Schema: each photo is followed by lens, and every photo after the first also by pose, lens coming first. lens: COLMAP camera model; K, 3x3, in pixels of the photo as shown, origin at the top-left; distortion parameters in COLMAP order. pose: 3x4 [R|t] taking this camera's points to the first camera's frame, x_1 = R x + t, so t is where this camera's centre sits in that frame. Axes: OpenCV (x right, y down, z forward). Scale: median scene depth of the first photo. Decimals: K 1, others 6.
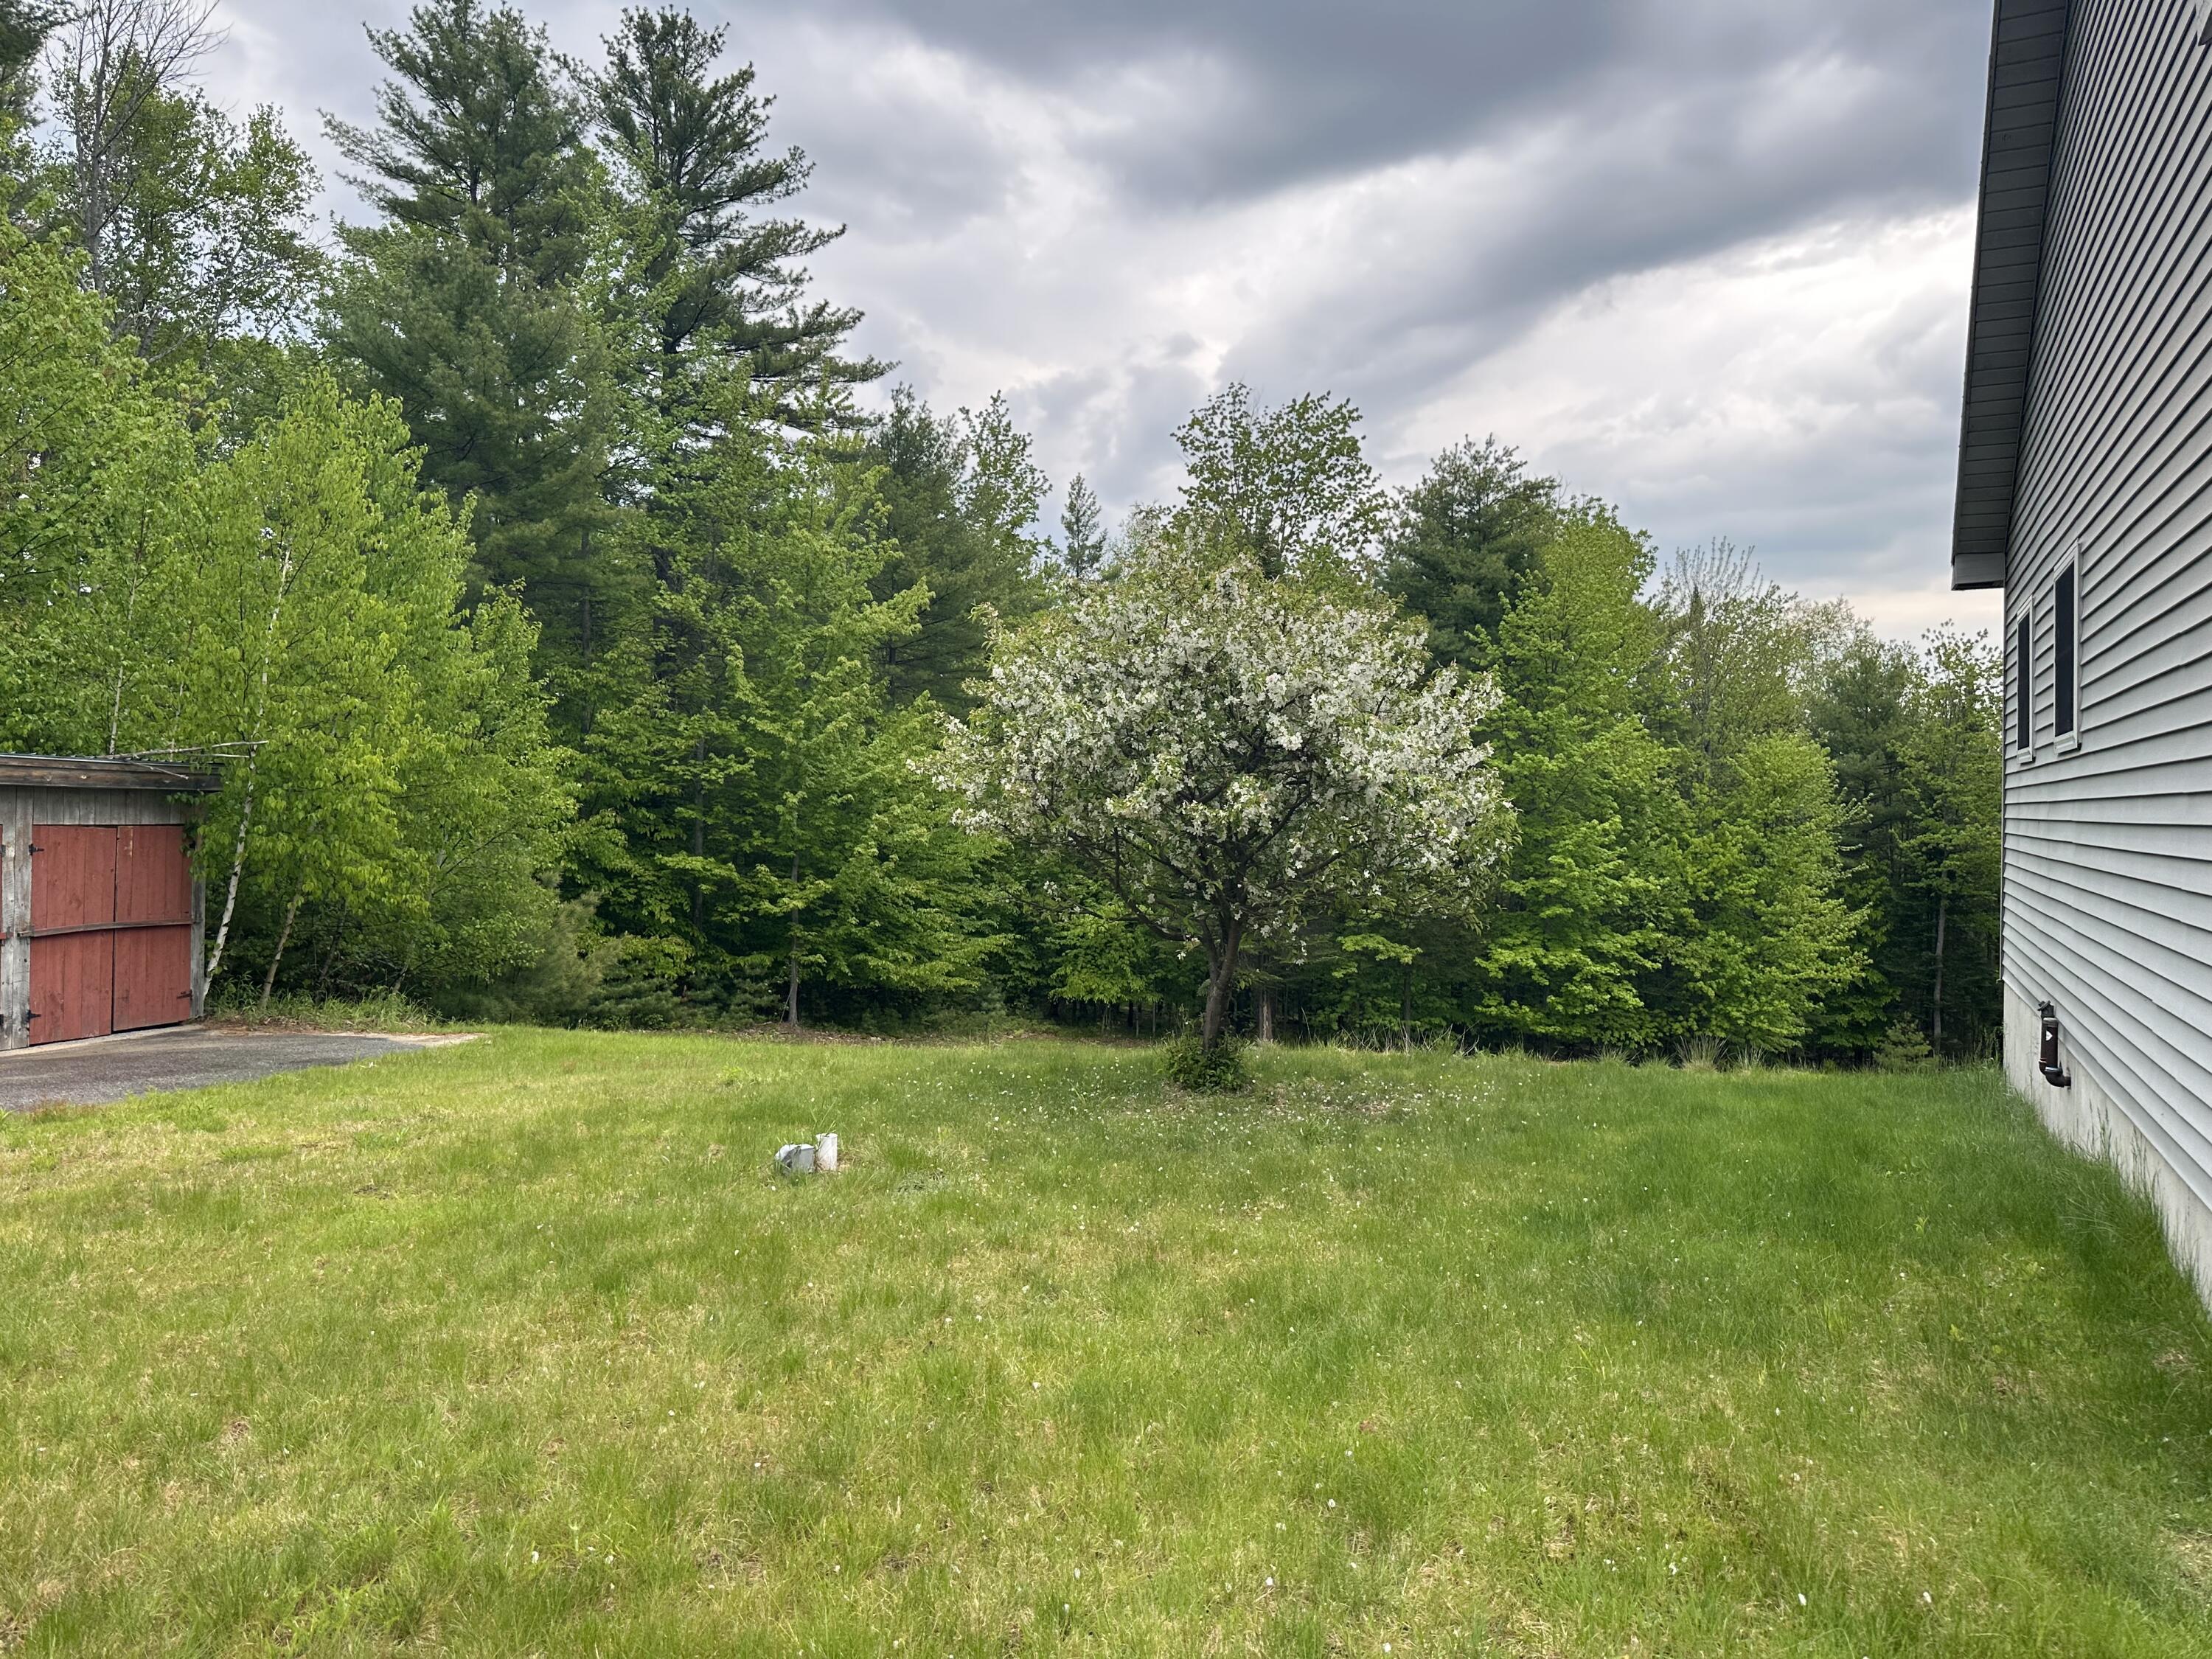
lens RADIAL K [[1582.8, 0, 1100.7], [0, 1582.8, 832.4], [0, 0, 1]] dist [0.188993, -0.388513]
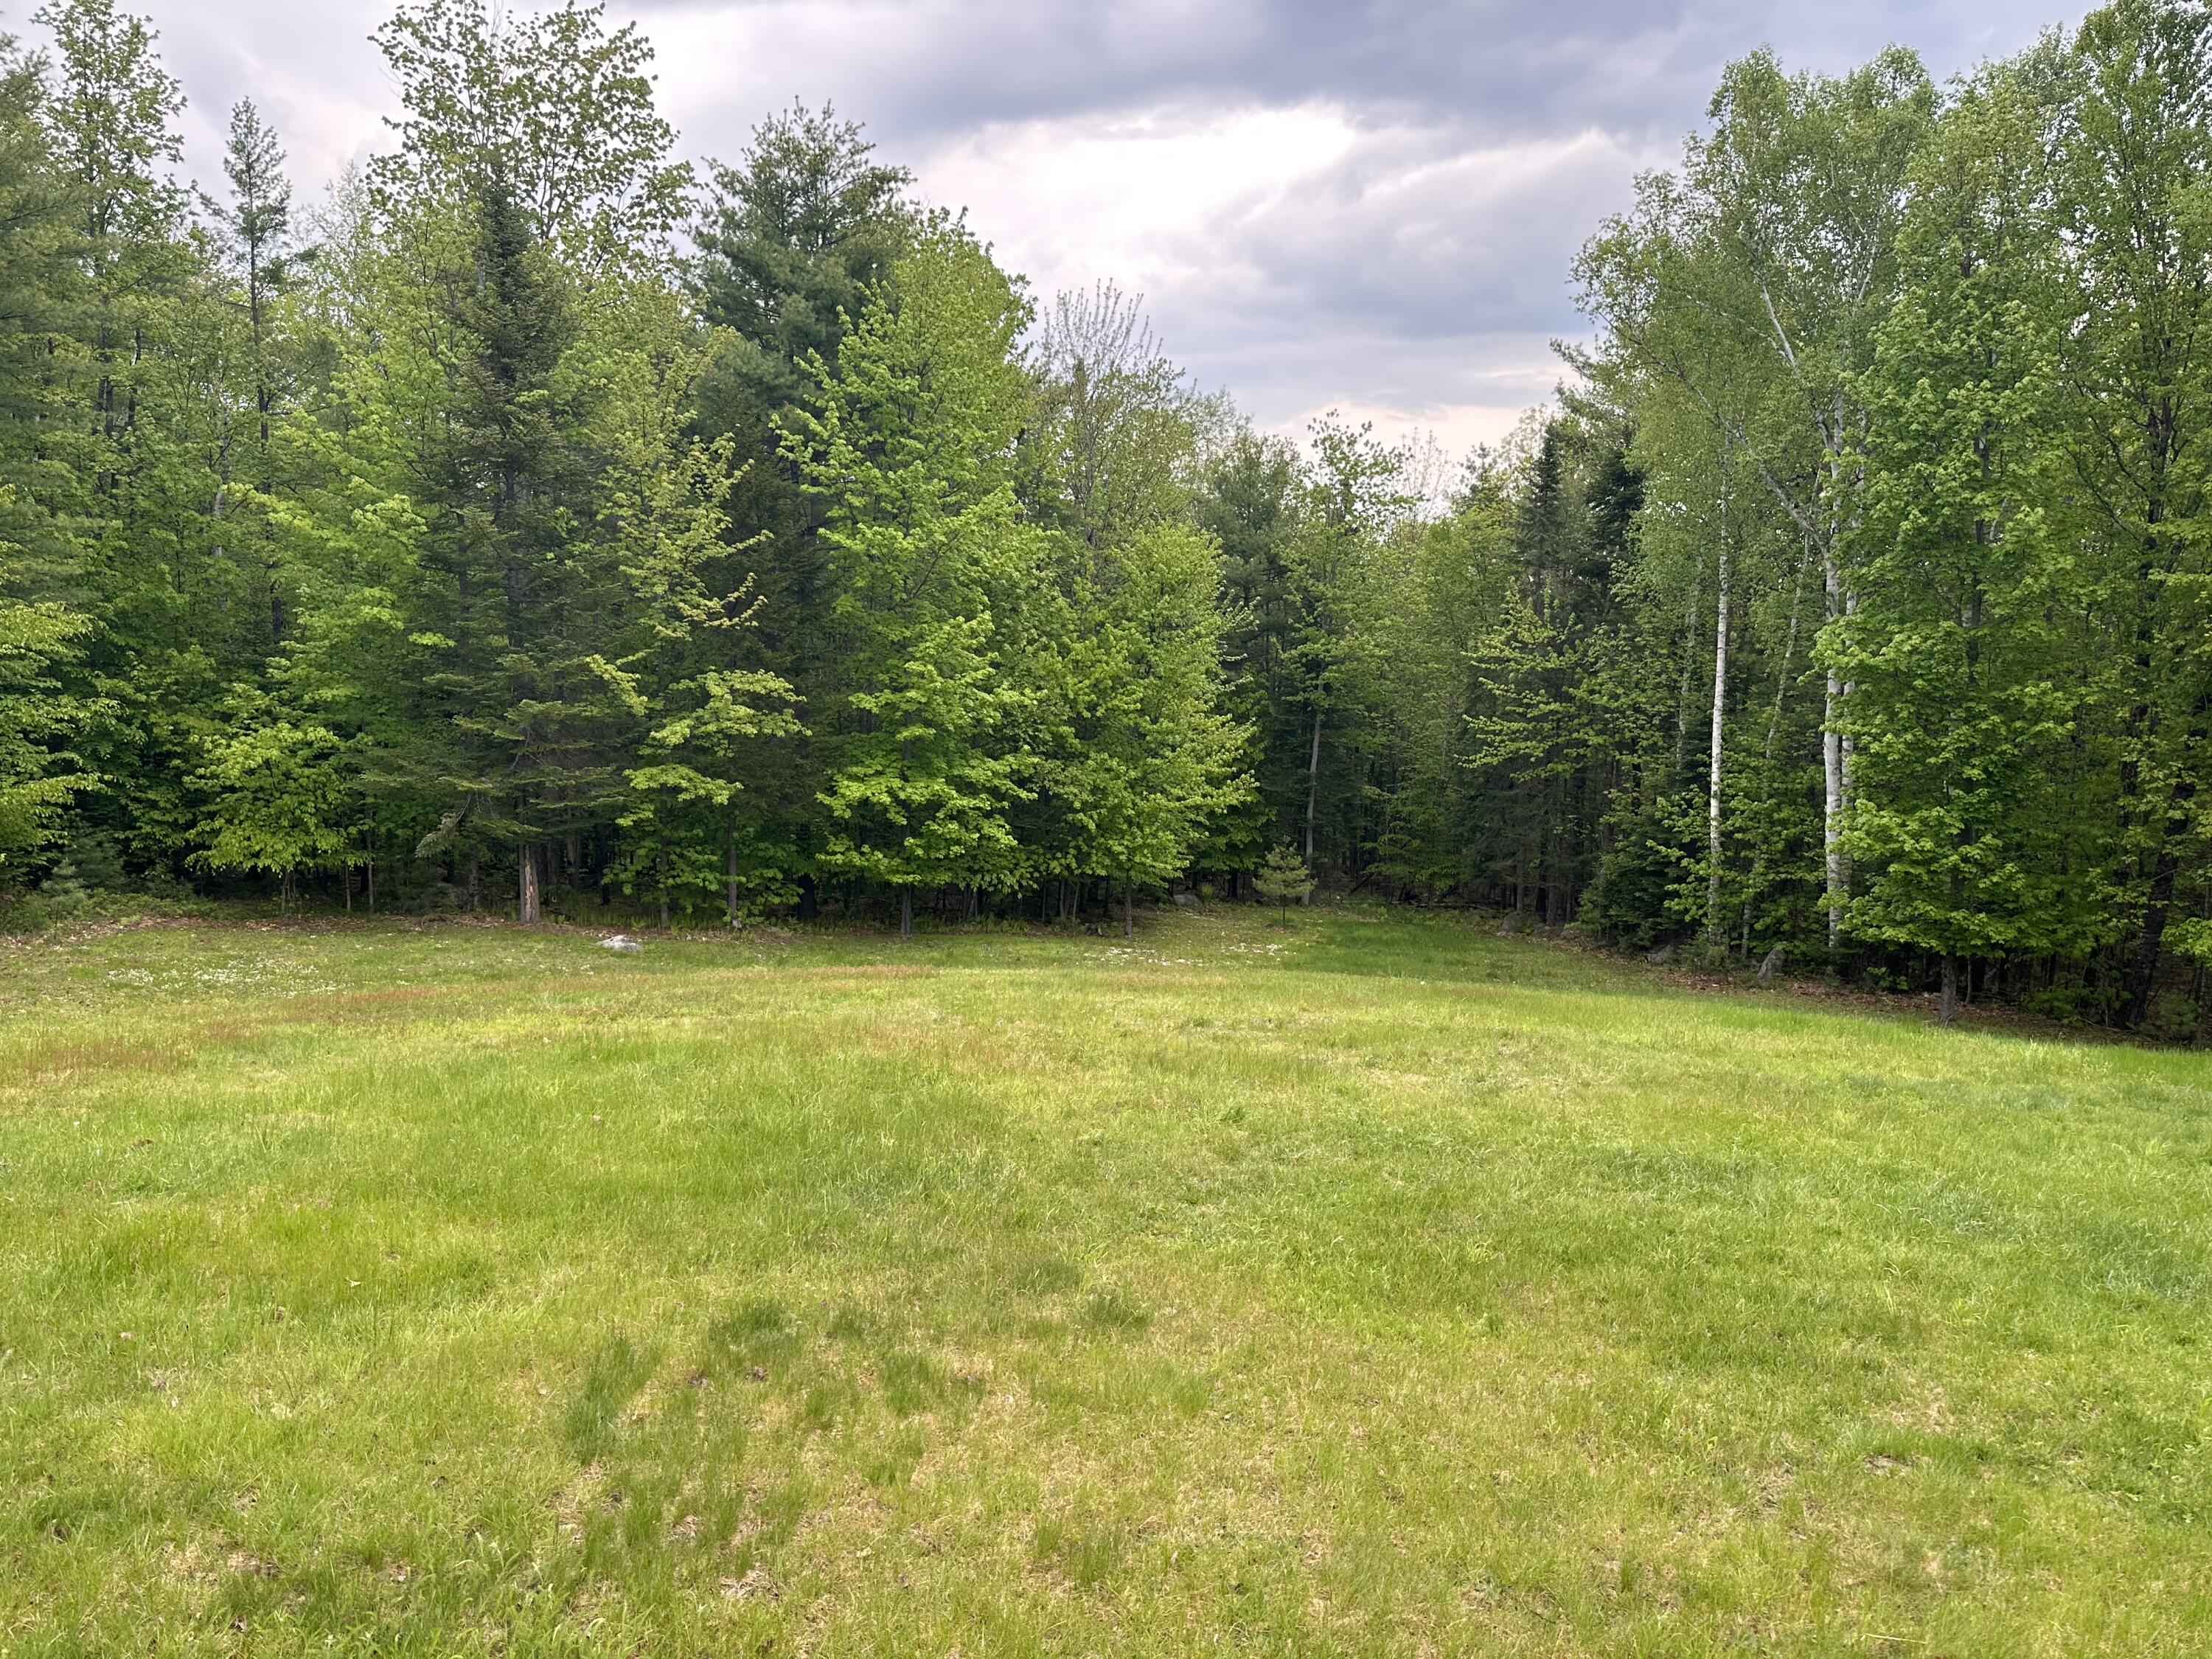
lens RADIAL K [[1546.0, 0, 1106.9], [0, 1546.0, 838.6], [0, 0, 1]] dist [0.140629, -0.196280]
pose [[0.932459, -0.033388, 0.359729, 0.089501], [-0.010244, 0.992877, 0.118705, 0.008792], [-0.361130, -0.114373, 0.925475, 0.235030]]
